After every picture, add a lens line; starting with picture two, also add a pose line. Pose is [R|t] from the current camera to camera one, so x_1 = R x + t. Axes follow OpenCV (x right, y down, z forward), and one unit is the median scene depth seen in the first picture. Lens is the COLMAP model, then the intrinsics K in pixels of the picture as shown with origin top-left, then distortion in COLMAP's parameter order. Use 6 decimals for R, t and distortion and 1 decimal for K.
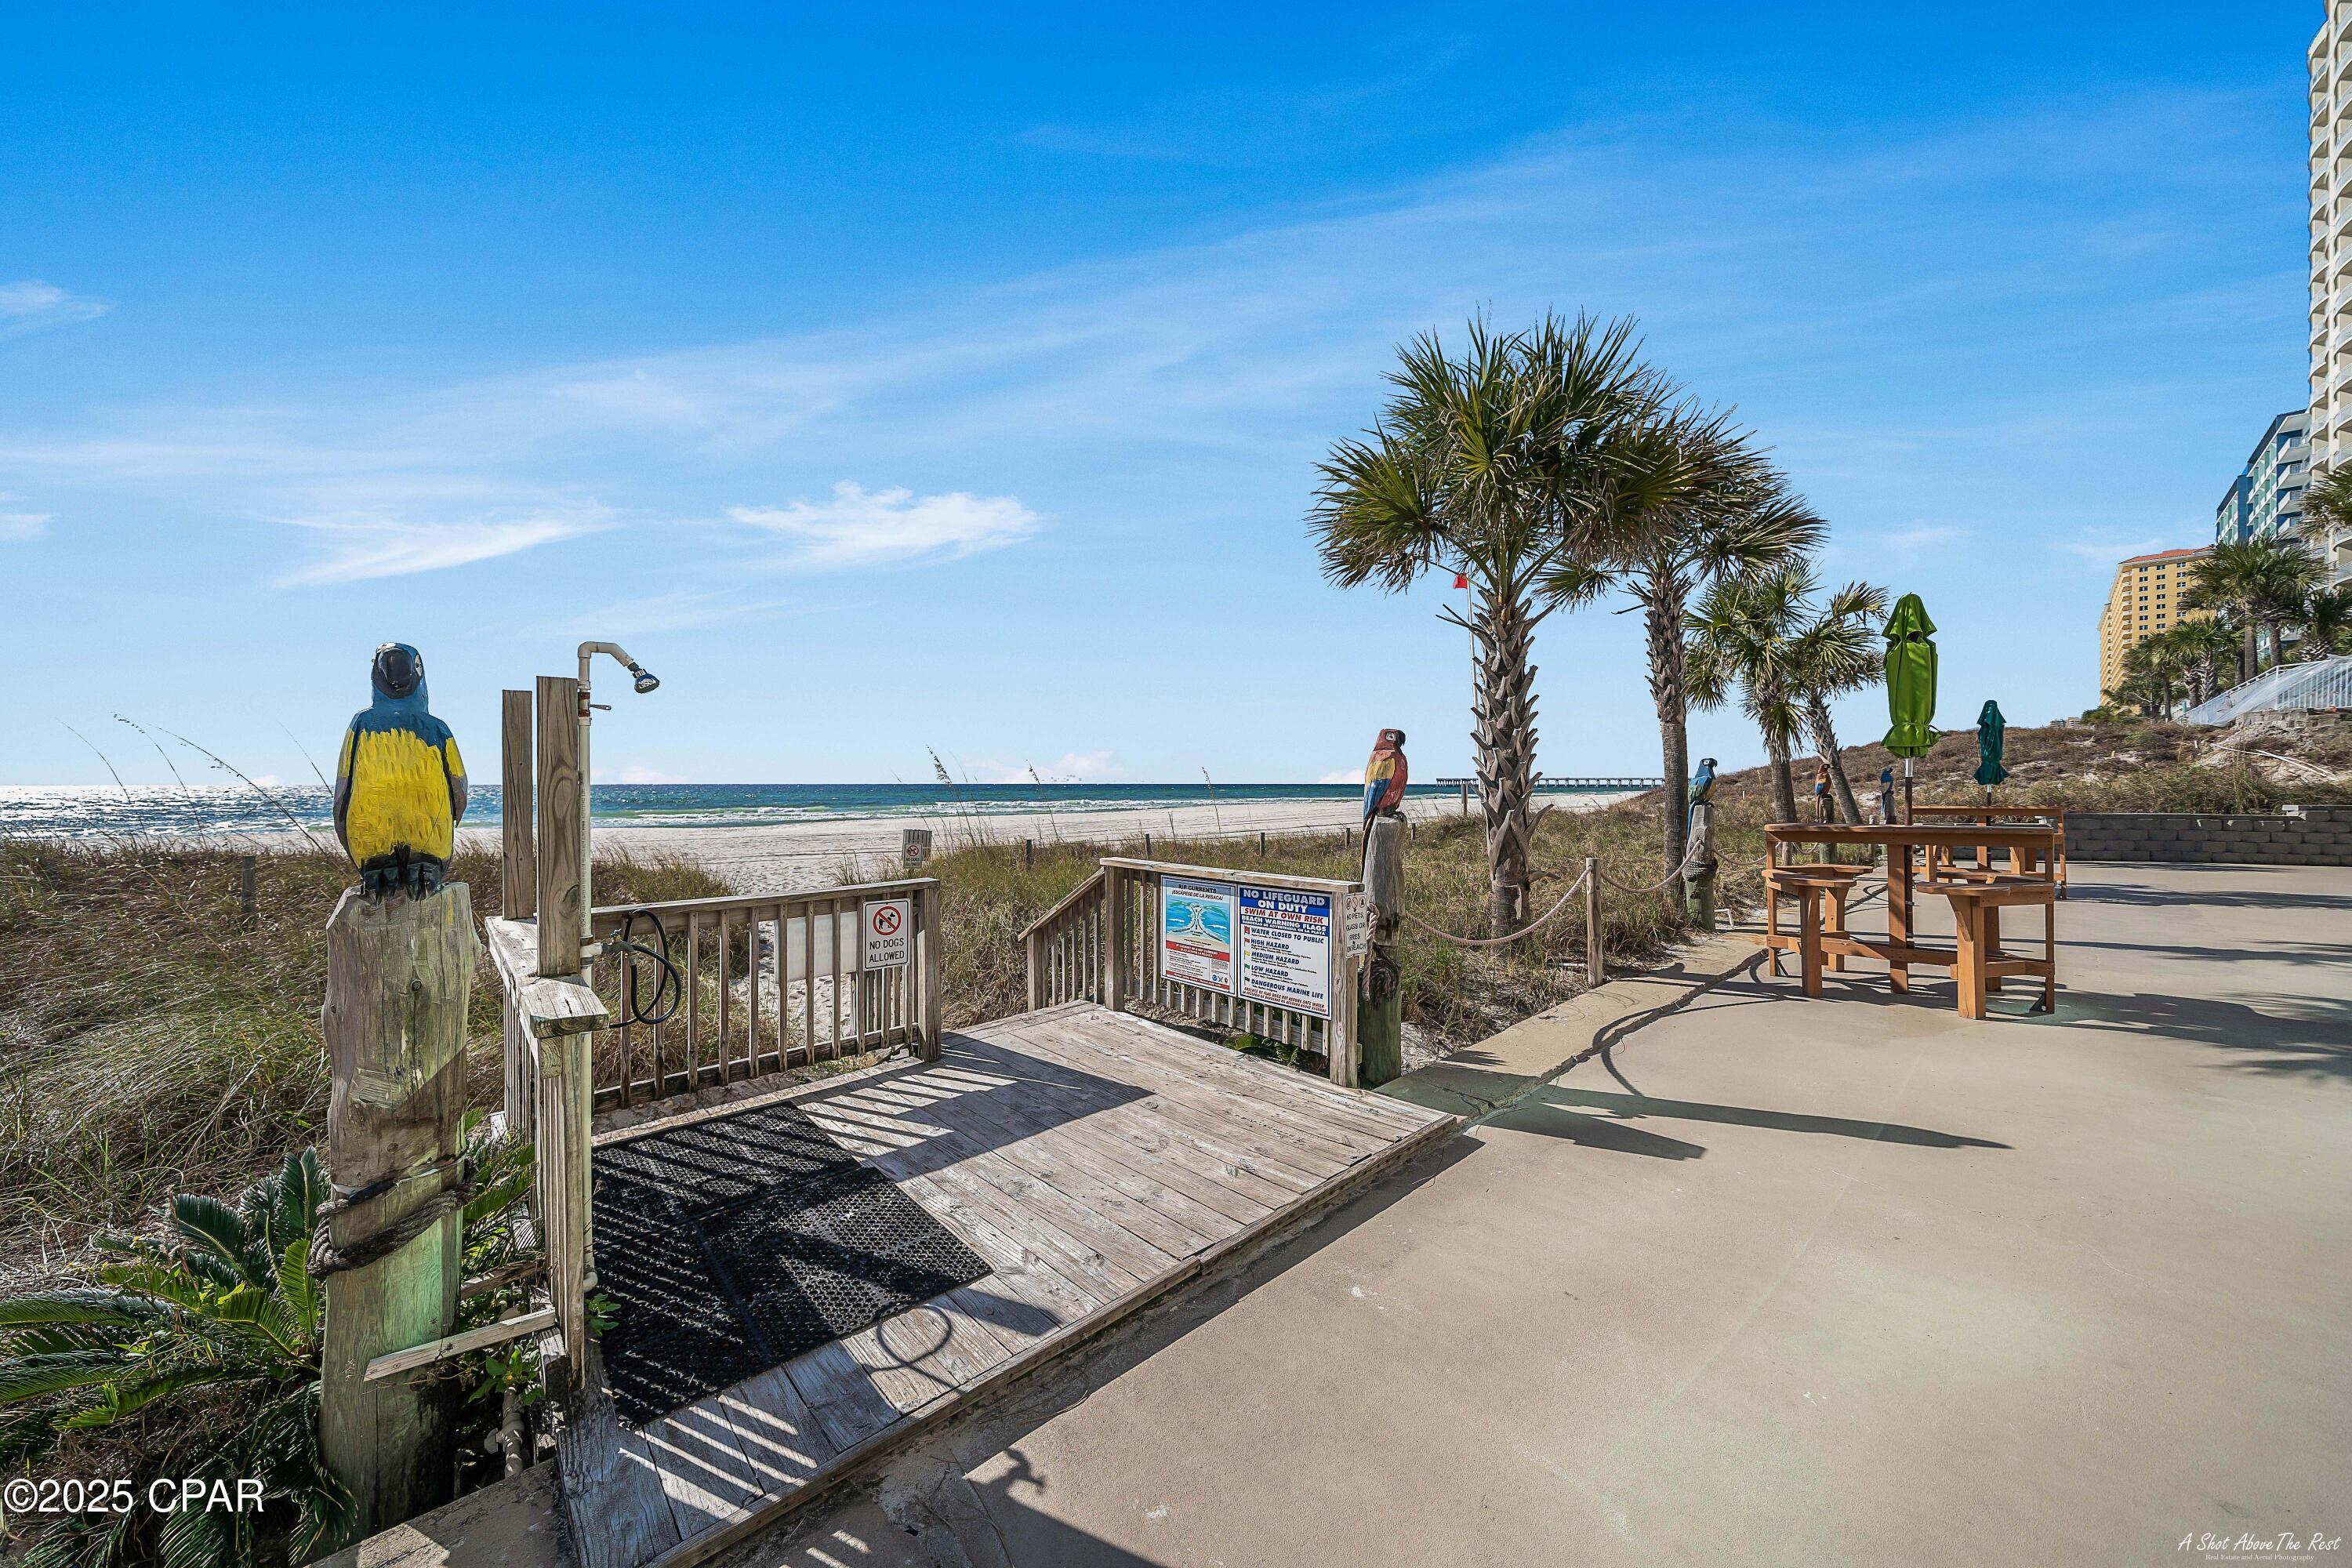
lens RADIAL K [[803.7, 0, 1176.0], [0, 803.7, 784.0], [0, 0, 1]] dist [-0.002568, -0.000101]
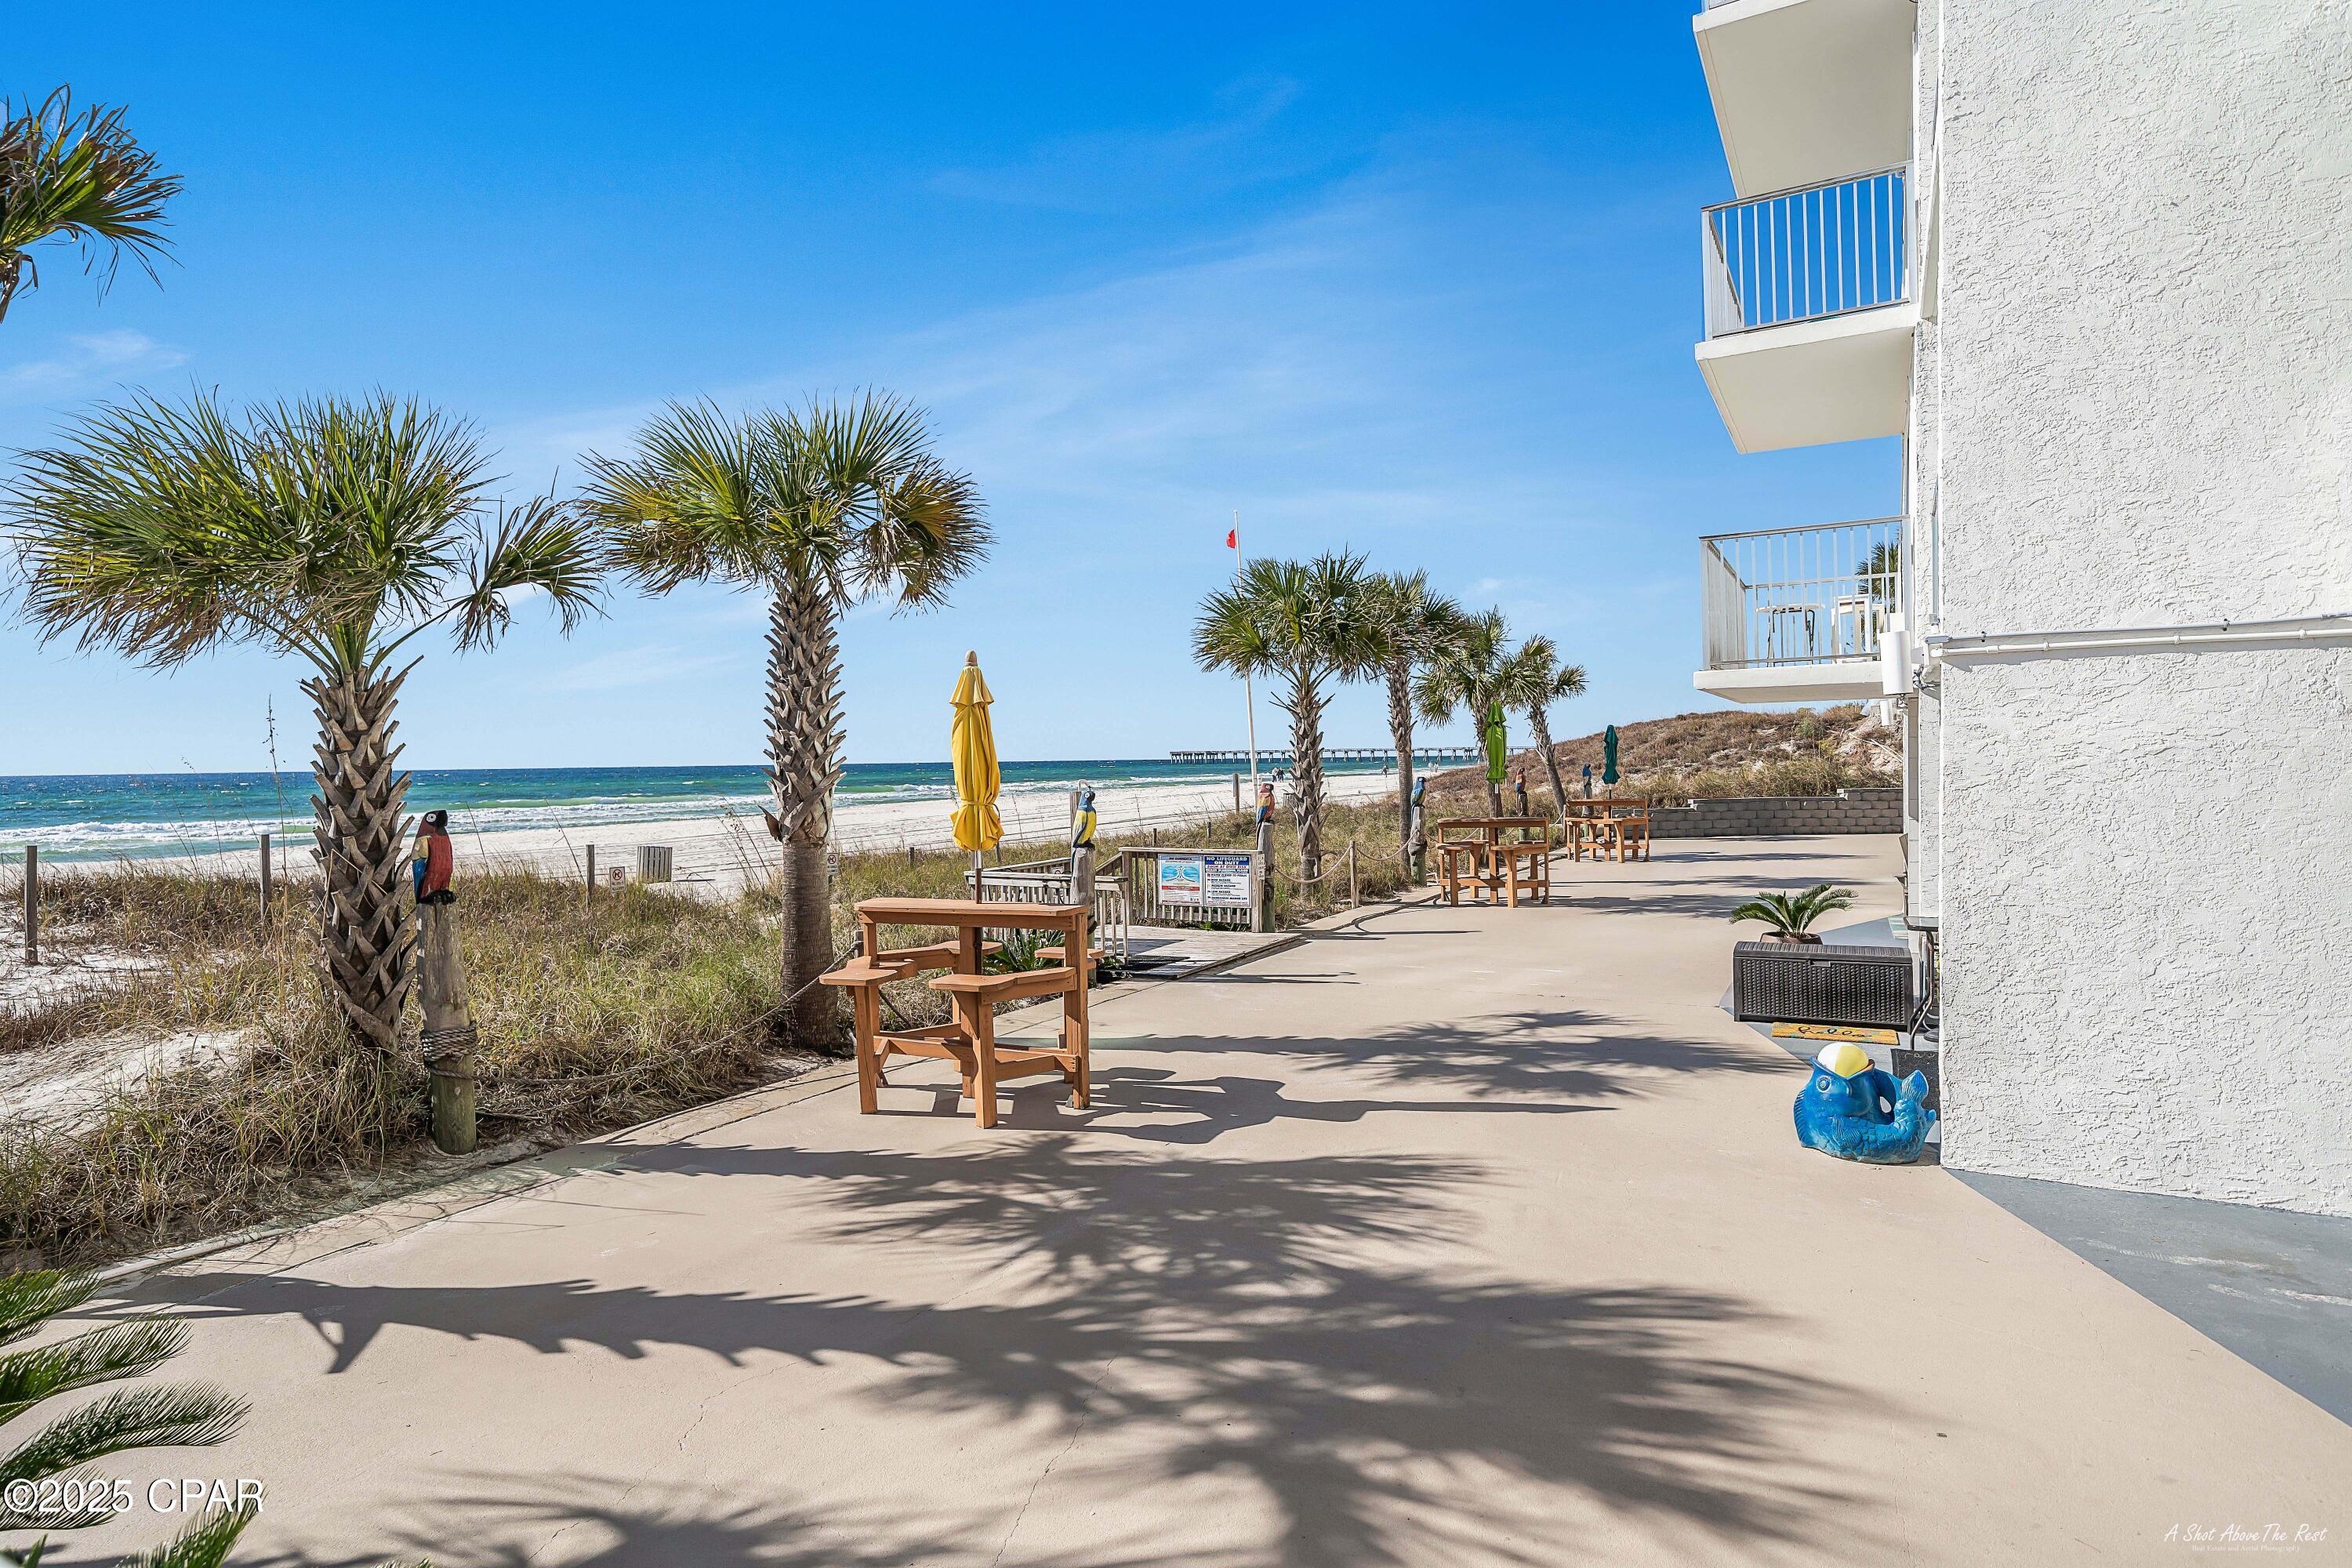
lens RADIAL K [[1297.6, 0, 1176.0], [0, 1297.6, 784.0], [0, 0, 1]] dist [0.002597, 0.000320]
pose [[0.948001, -0.020654, 0.317597, -0.738427], [0.015157, 0.999690, 0.019767, -0.092697], [-0.317907, -0.013925, 0.948020, -1.543624]]
